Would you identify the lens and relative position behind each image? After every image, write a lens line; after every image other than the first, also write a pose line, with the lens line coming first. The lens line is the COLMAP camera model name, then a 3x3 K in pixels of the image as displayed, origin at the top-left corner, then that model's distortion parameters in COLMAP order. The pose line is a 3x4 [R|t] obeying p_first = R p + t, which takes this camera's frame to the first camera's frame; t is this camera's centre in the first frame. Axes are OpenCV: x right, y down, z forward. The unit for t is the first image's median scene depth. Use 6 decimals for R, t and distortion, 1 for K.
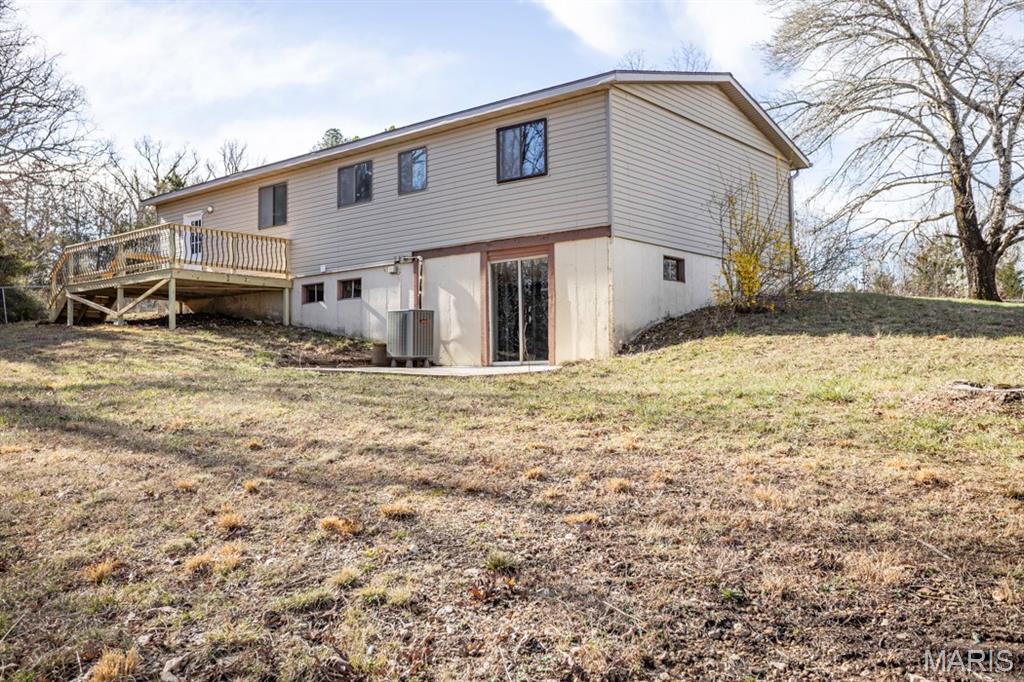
lens RADIAL K [[894.4, 0, 512.0], [0, 894.4, 341.0], [0, 0, 1]] dist [0.044315, 0.001047]
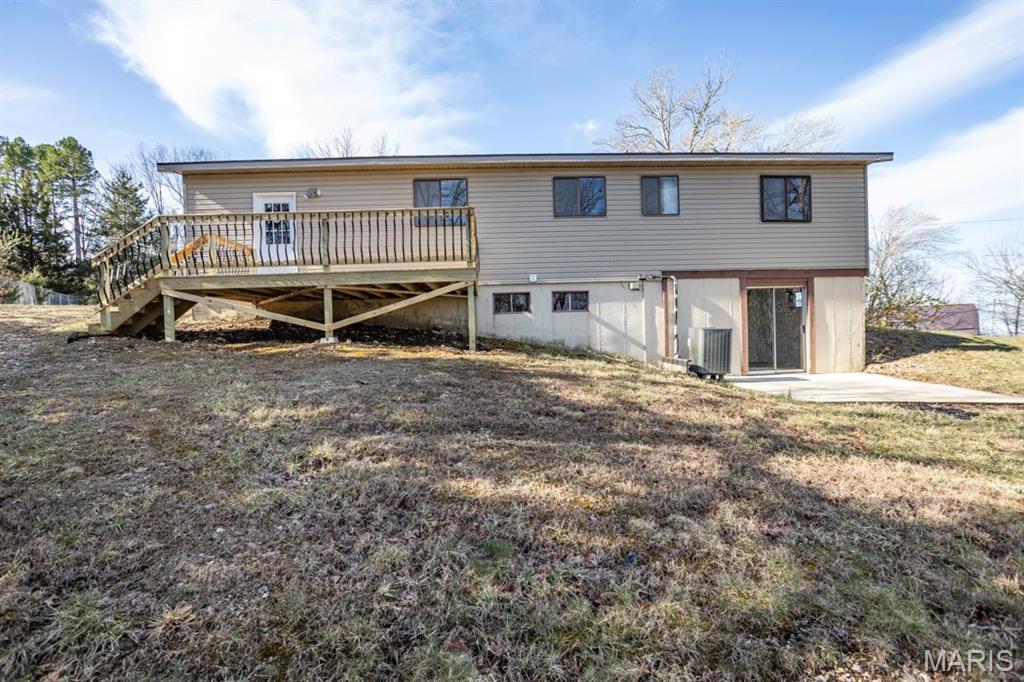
lens RADIAL K [[496.2, 0, 506.8], [0, 496.2, 343.1], [0, 0, 1]] dist [-0.057128, 0.040381]
pose [[0.744191, -0.017349, 0.667742, -0.641375], [-0.010312, 0.999245, 0.037455, -0.033245], [-0.667888, -0.034759, 0.743450, 0.675616]]
